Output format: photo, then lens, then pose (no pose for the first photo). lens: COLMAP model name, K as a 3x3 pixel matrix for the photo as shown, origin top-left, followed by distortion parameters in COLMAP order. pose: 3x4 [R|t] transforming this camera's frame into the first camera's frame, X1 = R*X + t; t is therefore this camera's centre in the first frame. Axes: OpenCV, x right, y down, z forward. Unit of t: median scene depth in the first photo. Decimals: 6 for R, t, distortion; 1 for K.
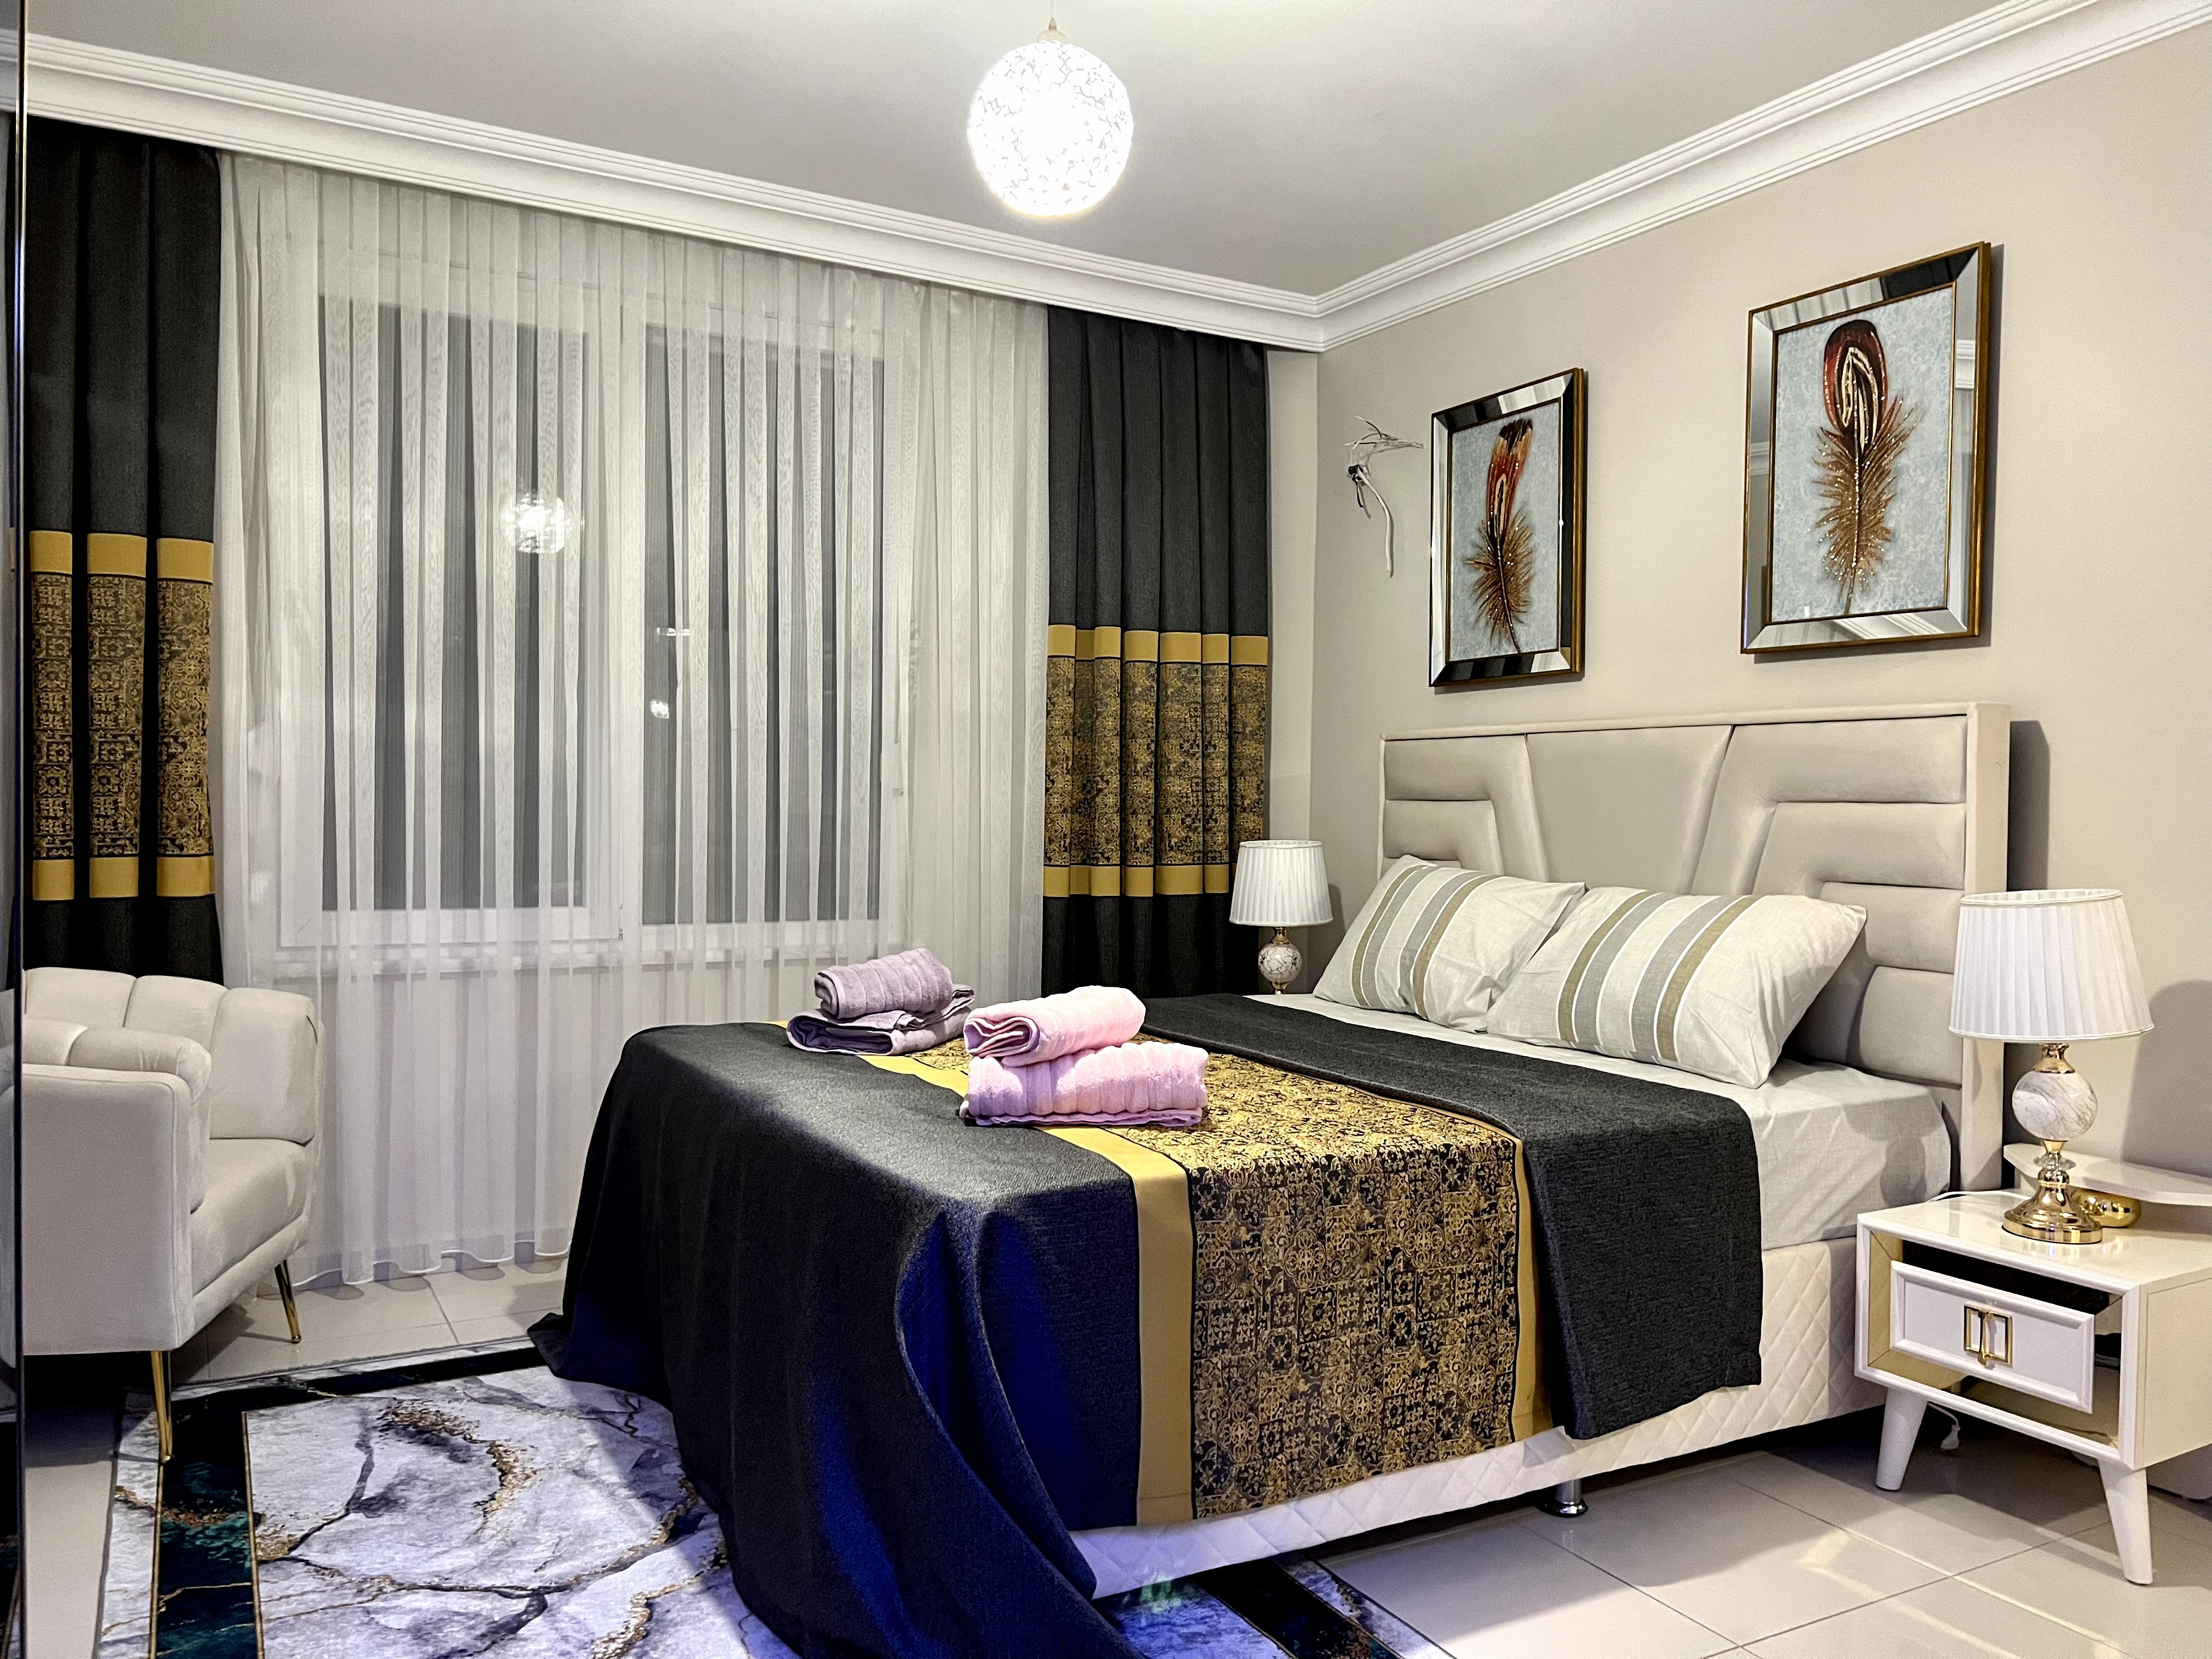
lens RADIAL K [[1666.6, 0, 1102.4], [0, 1666.6, 862.6], [0, 0, 1]] dist [0.039752, -0.005029]
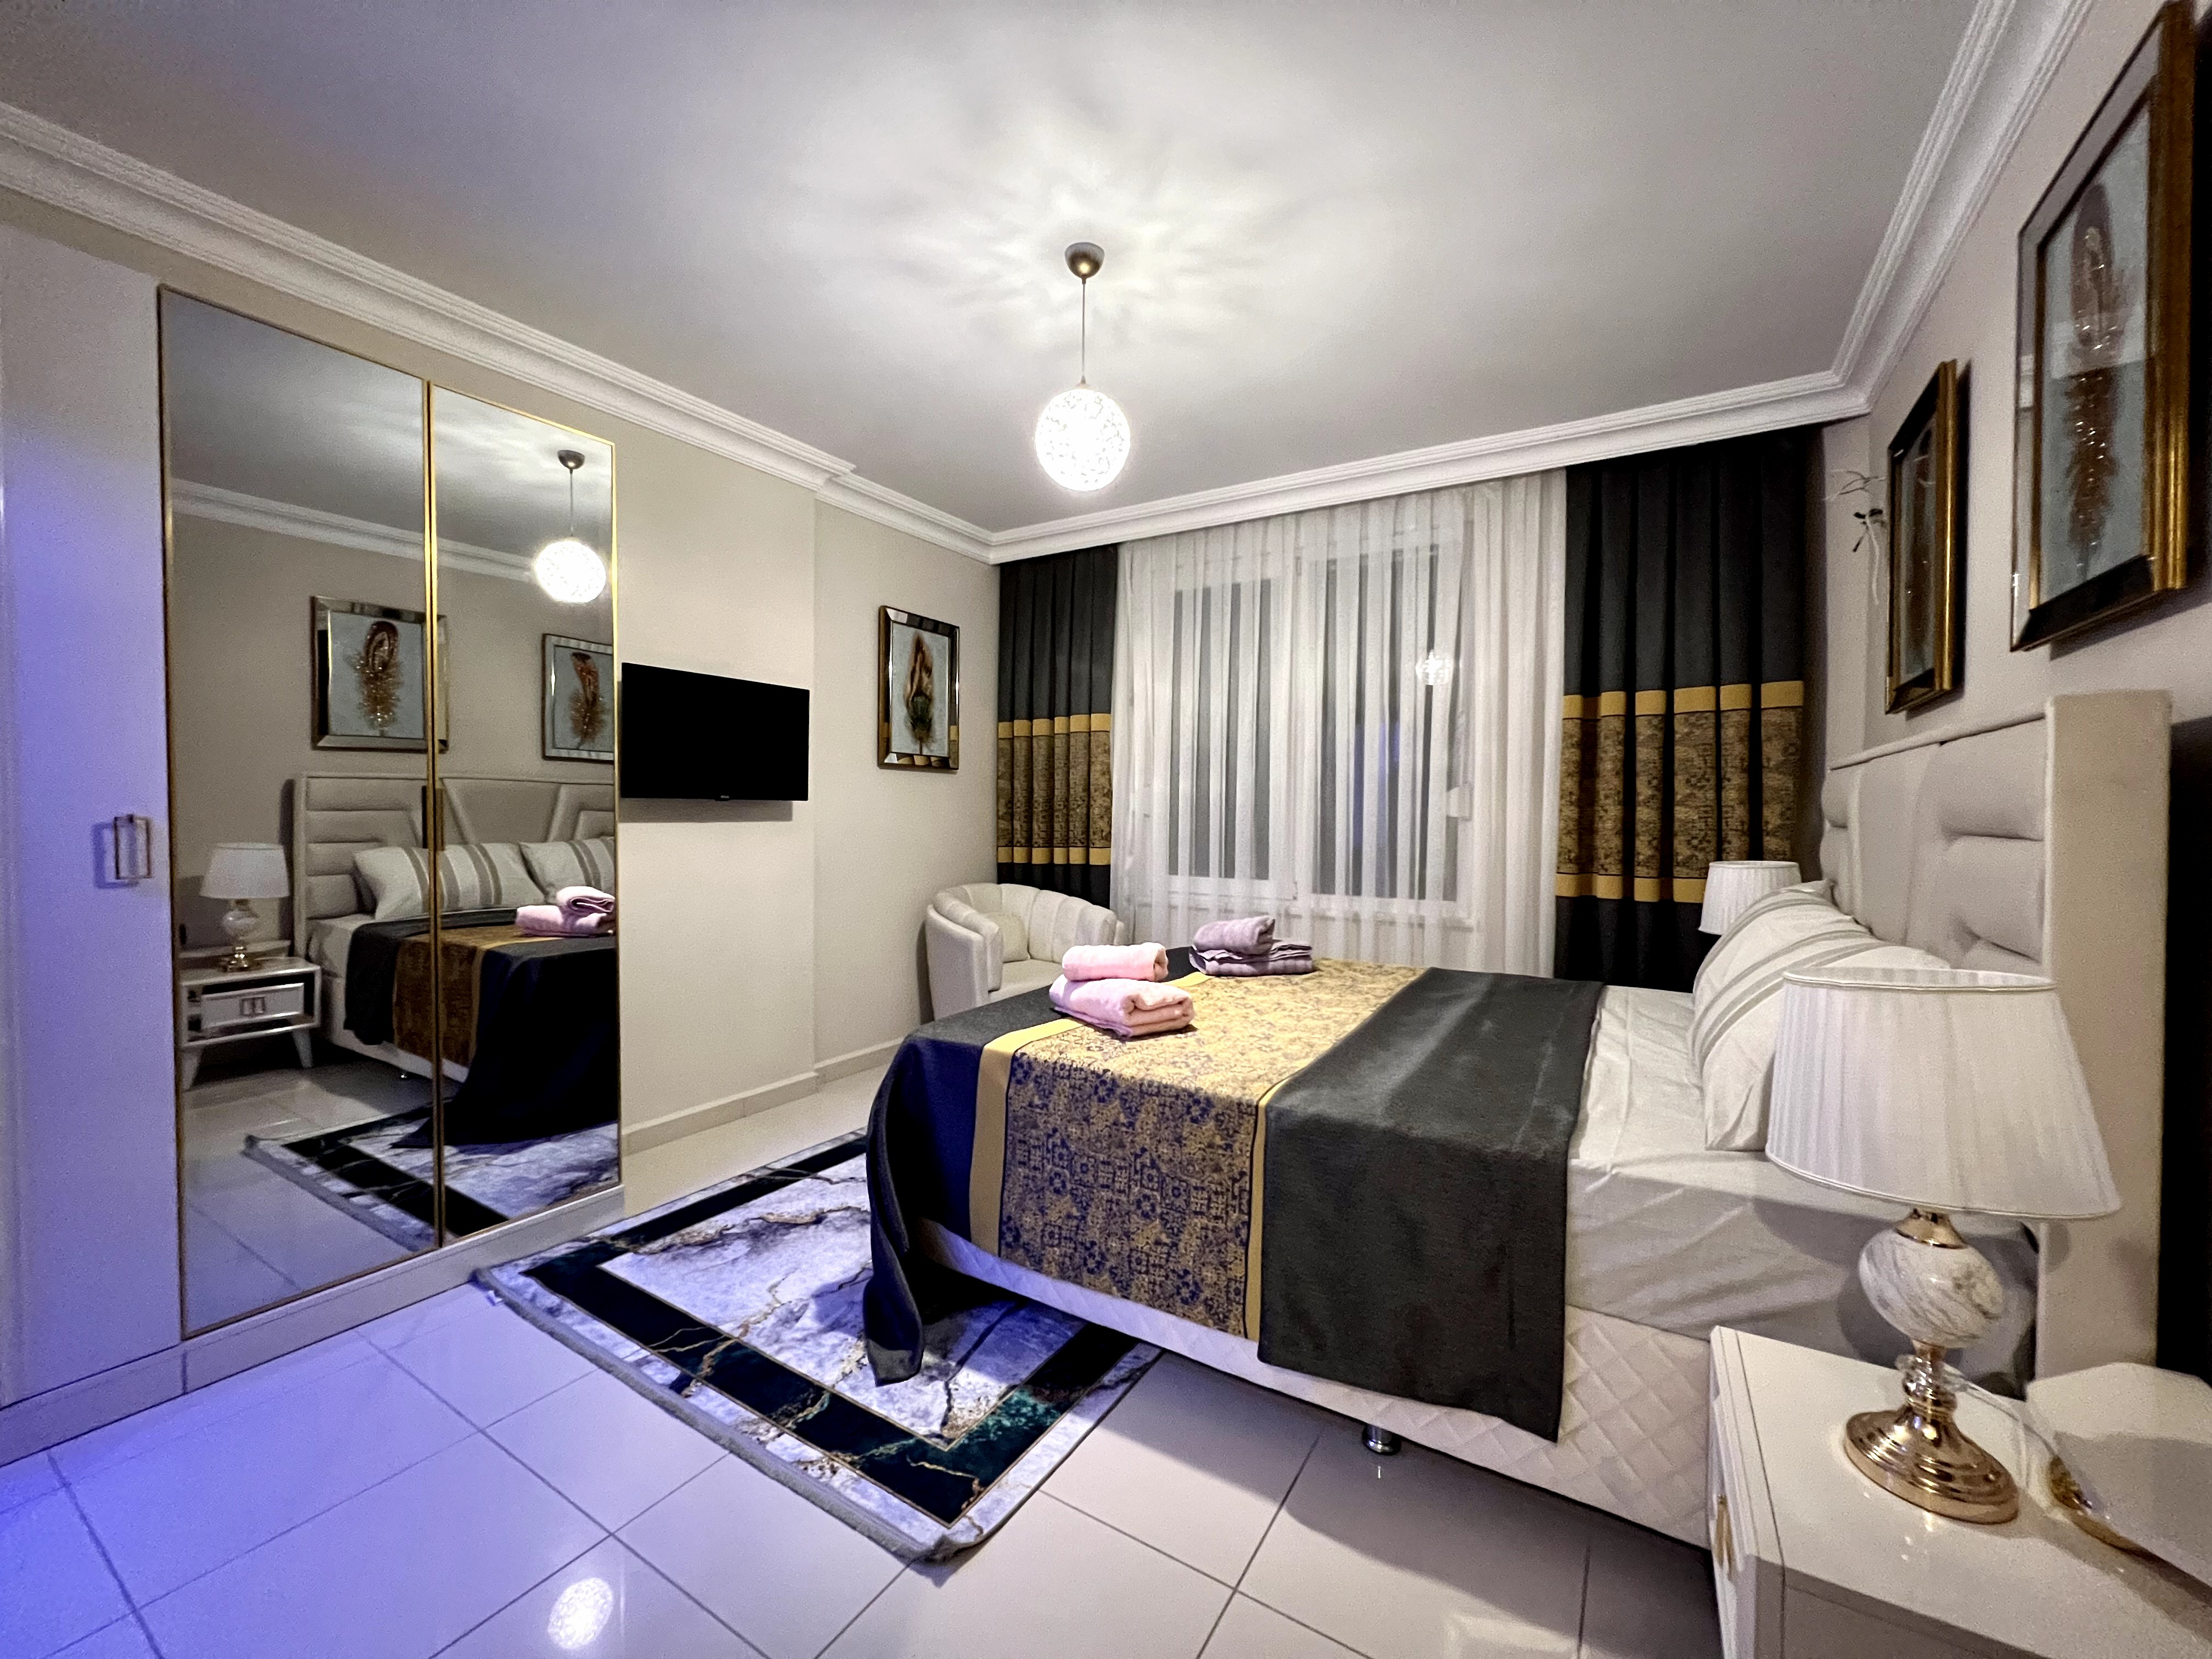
lens RADIAL K [[900.1, 0, 1106.0], [0, 900.1, 829.5], [0, 0, 1]] dist [0.010443, -0.000093]
pose [[0.483961, 0.011371, -0.875016, 0.563202], [-0.030372, 0.999531, -0.003809, -0.024845], [0.874562, 0.028419, 0.484080, 0.402430]]
